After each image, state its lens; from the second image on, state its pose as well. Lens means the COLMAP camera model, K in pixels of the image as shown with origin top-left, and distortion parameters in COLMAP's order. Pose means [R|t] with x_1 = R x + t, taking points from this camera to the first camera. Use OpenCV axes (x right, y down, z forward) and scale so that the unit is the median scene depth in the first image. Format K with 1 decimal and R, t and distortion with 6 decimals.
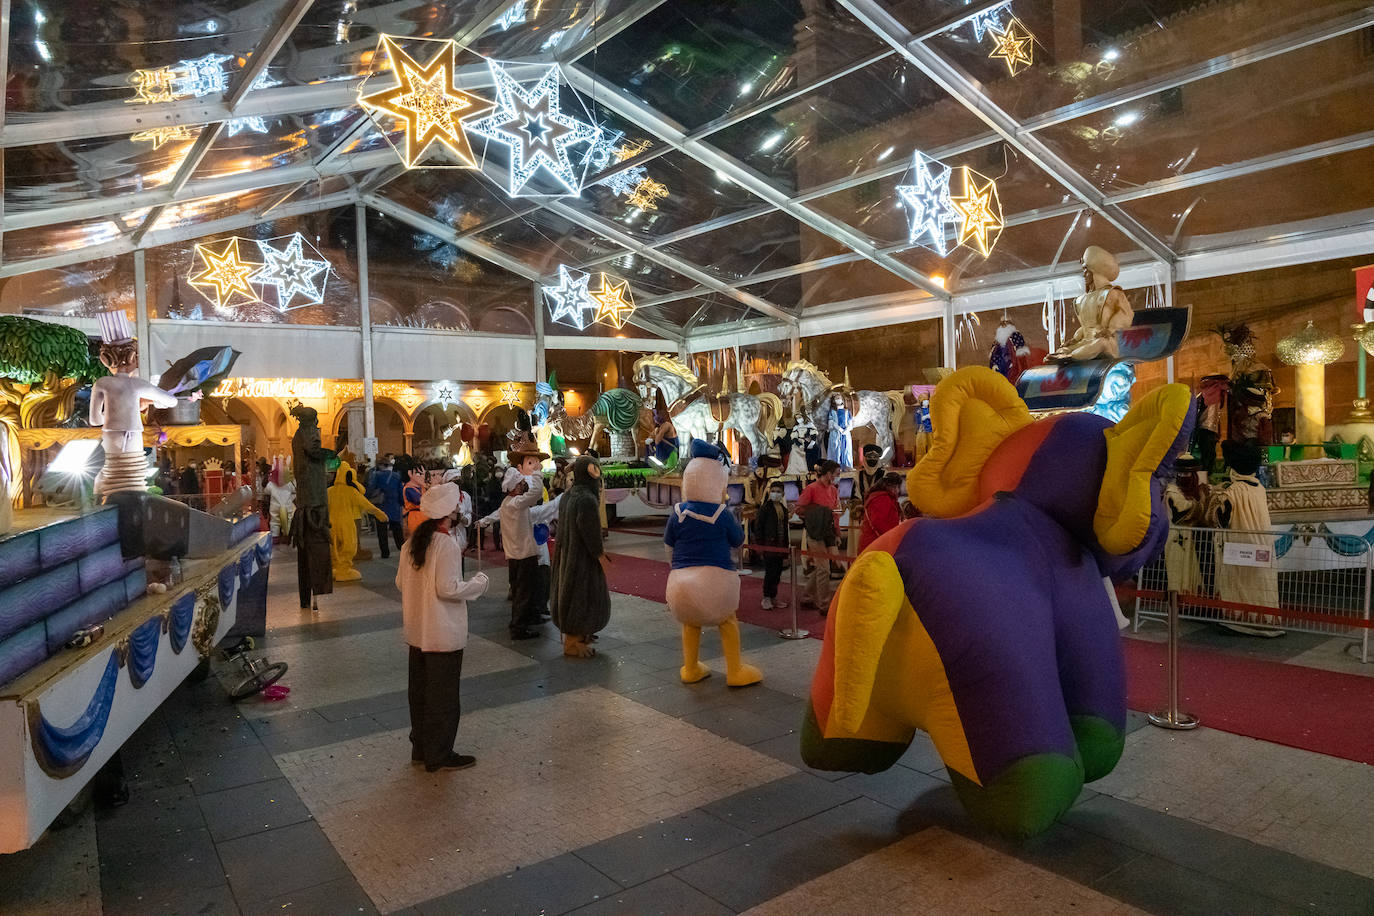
lens RADIAL K [[914.8, 0, 687.7], [0, 914.8, 455.9], [0, 0, 1]] dist [-0.036024, 0.012753]
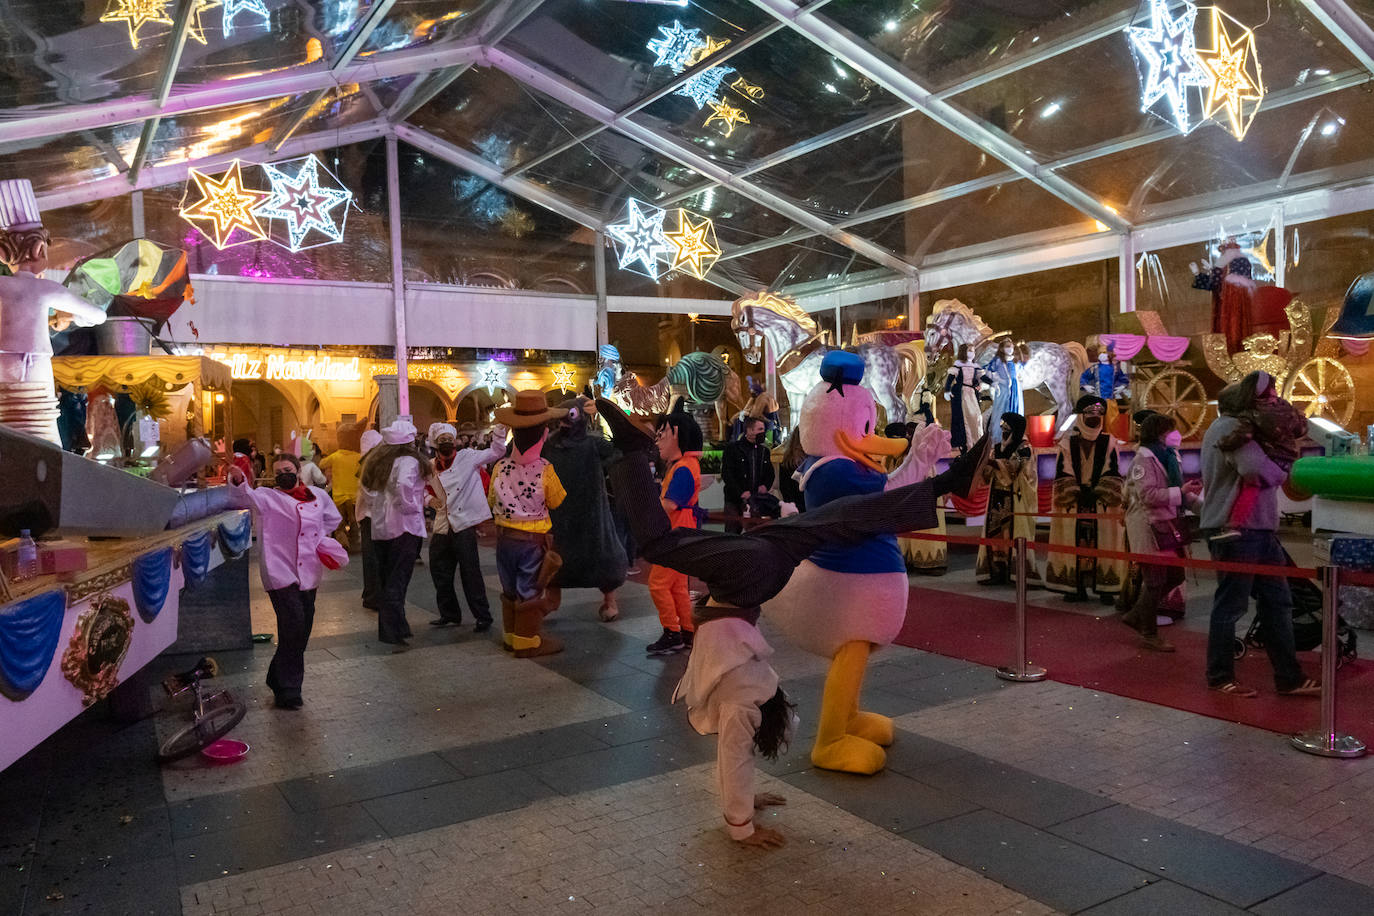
lens RADIAL K [[988.3, 0, 639.7], [0, 988.3, 490.5], [0, 0, 1]] dist [-0.031860, 0.010819]
pose [[0.993761, 0.007196, -0.111300, -0.038134], [-0.003169, 0.999335, 0.036314, 0.021943], [0.111487, -0.035735, 0.993123, 0.149710]]
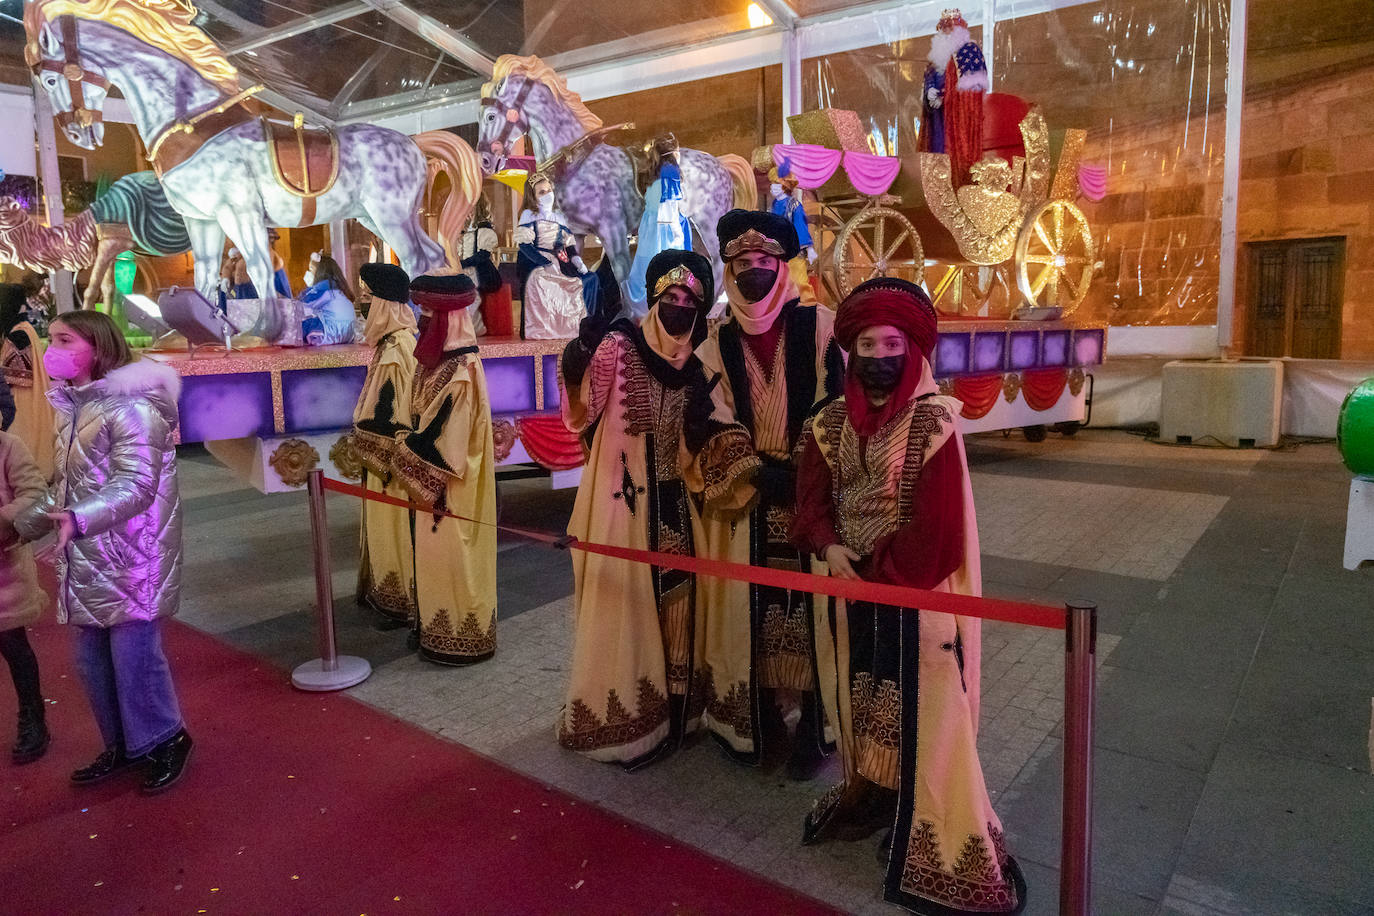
lens RADIAL K [[980.6, 0, 653.1], [0, 980.6, 434.0], [0, 0, 1]] dist [-0.014983, -0.000925]
pose [[0.969110, -0.024565, 0.245401, 0.063732], [-0.001558, 0.994398, 0.105691, 0.013936], [-0.246622, -0.102809, 0.963643, 0.520949]]
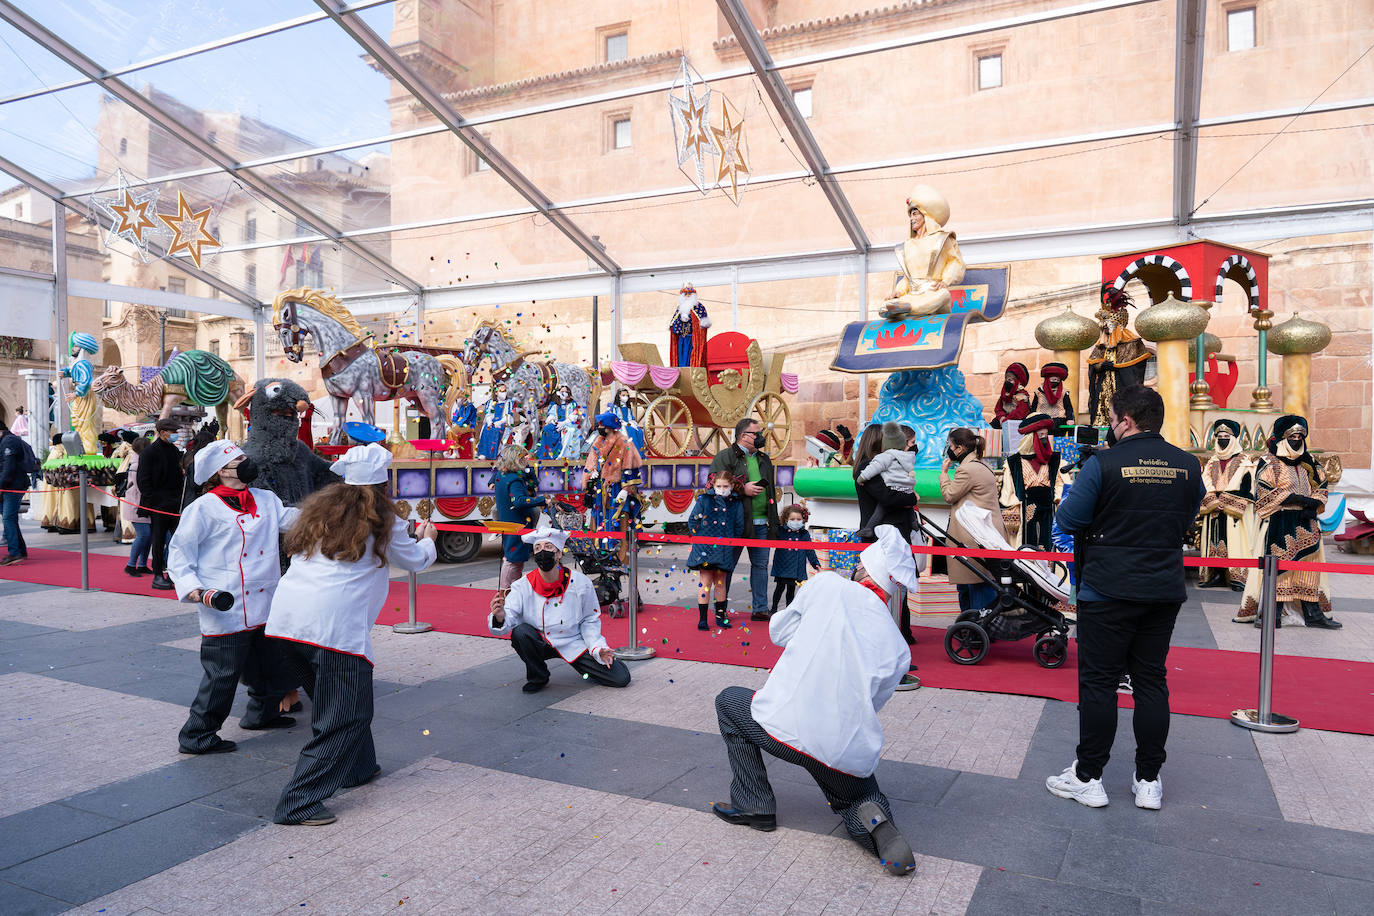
lens RADIAL K [[983.4, 0, 665.0], [0, 983.4, 475.6], [0, 0, 1]] dist [-0.031294, 0.001592]
pose [[0.898131, 0.019017, 0.439317, -0.102939], [-0.018039, 0.999817, -0.006402, 0.032246], [-0.439359, -0.002175, 0.898309, 0.163328]]
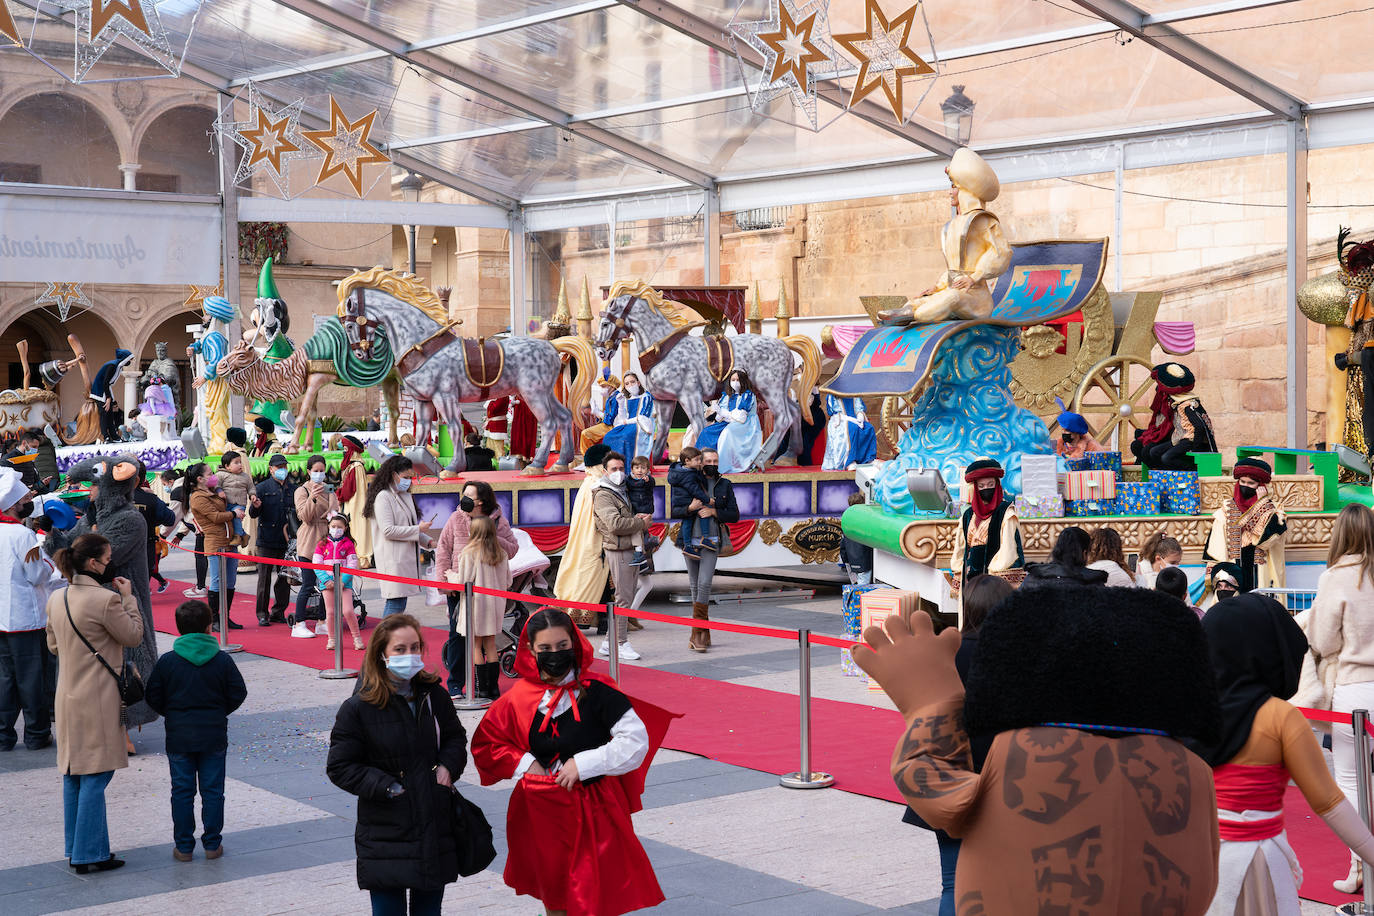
lens RADIAL K [[2127.4, 0, 687.4], [0, 2127.4, 453.9], [0, 0, 1]] dist [0.090182, -0.075114]
pose [[0.999782, 0.018232, 0.010163, 0.138161], [-0.018414, 0.999666, 0.018122, -0.018245], [-0.009829, -0.018305, 0.999784, -0.344310]]
